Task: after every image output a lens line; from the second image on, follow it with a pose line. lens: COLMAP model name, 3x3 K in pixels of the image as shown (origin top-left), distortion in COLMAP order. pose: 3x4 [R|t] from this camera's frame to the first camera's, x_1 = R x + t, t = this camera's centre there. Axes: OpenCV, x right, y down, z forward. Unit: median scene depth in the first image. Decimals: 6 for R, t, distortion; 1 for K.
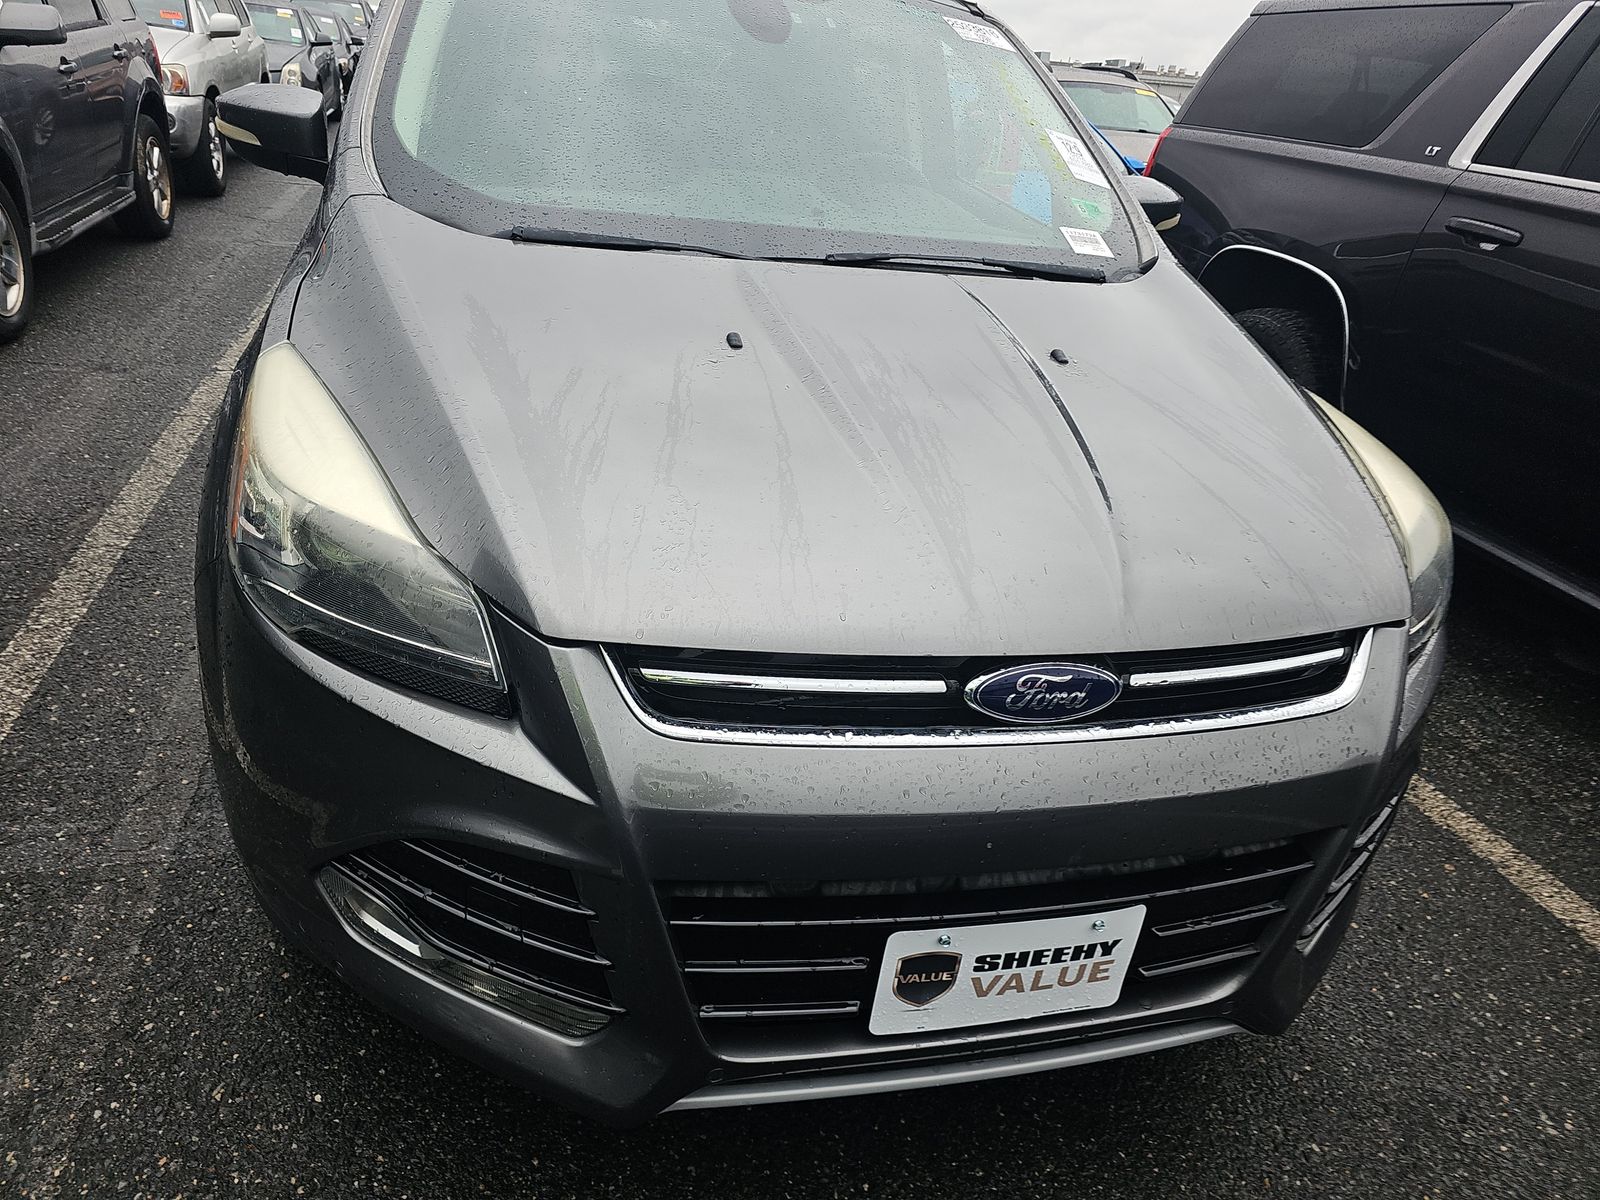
lens RADIAL K [[1068.2, 0, 830.7], [0, 1068.2, 617.1], [0, 0, 1]] dist [0.064831, -0.075406]
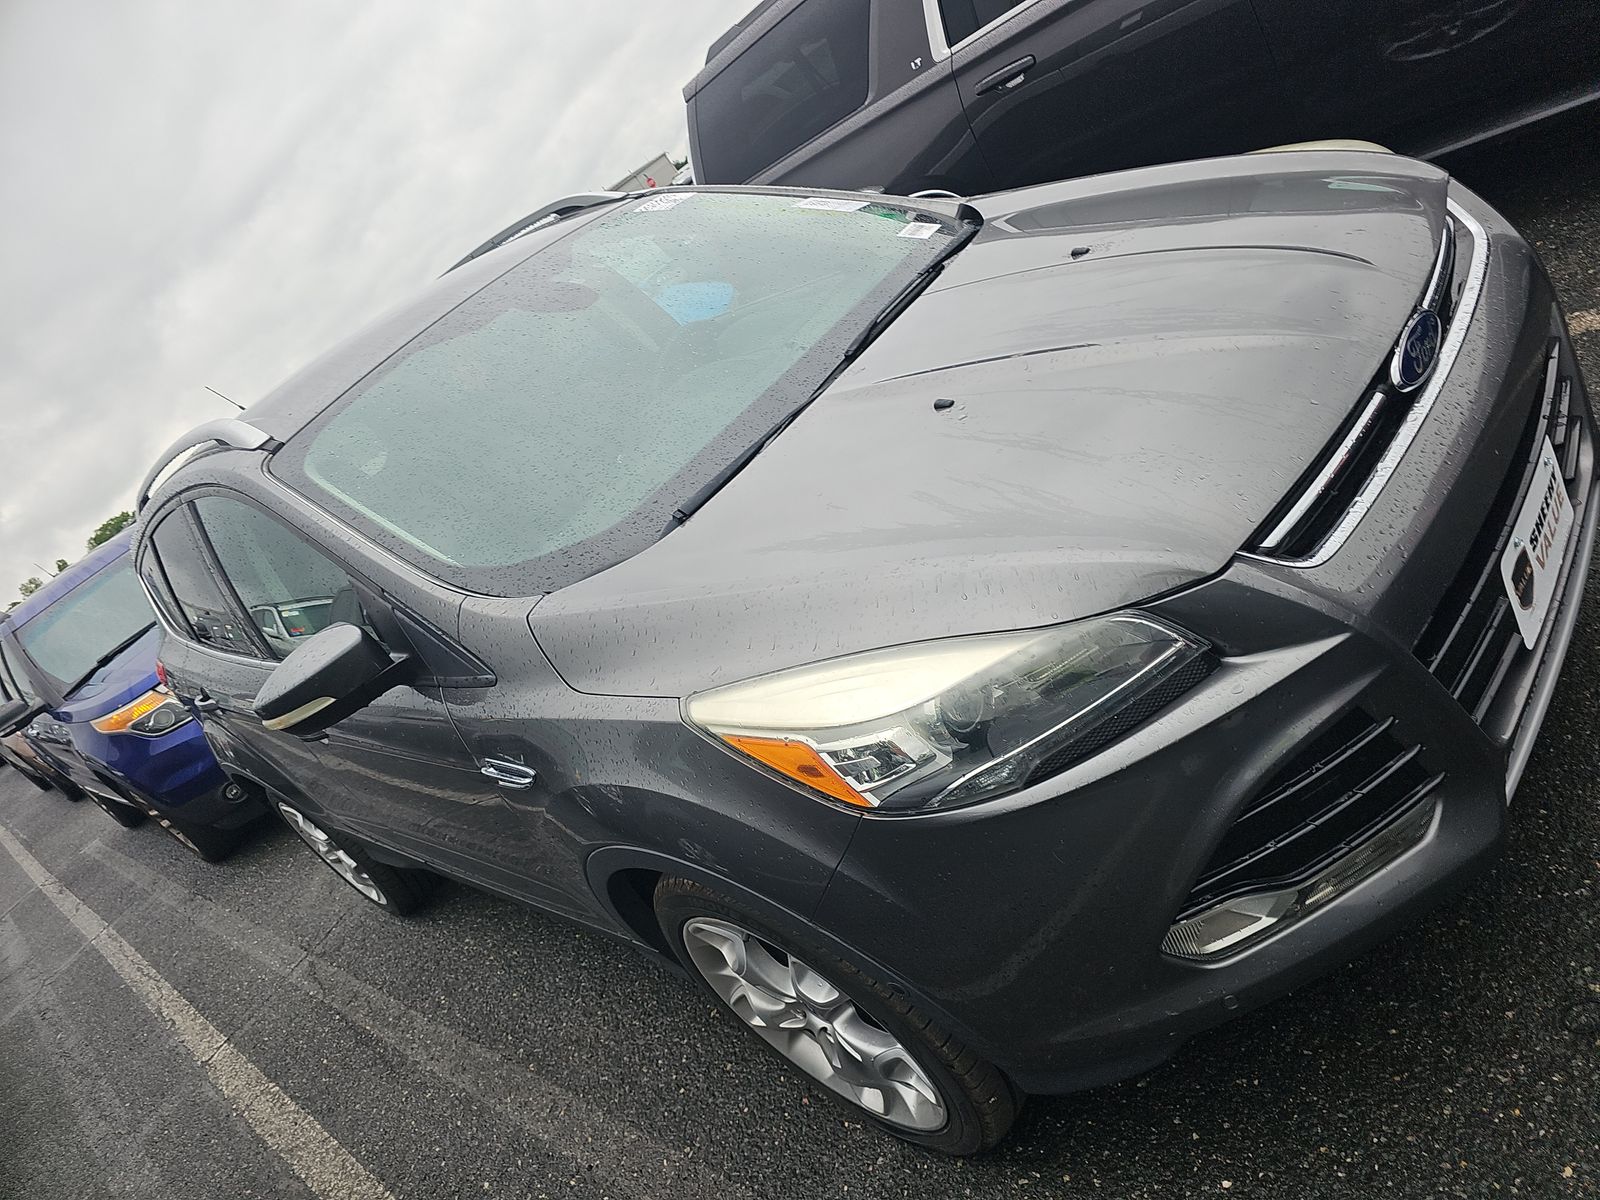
lens RADIAL K [[1068.2, 0, 830.7], [0, 1068.2, 617.1], [0, 0, 1]] dist [0.064831, -0.075406]
pose [[0.625690, -0.728502, 0.278920, -0.609935], [0.760746, 0.648946, -0.011592, -0.175971], [-0.172560, 0.219440, 0.960244, -0.032056]]
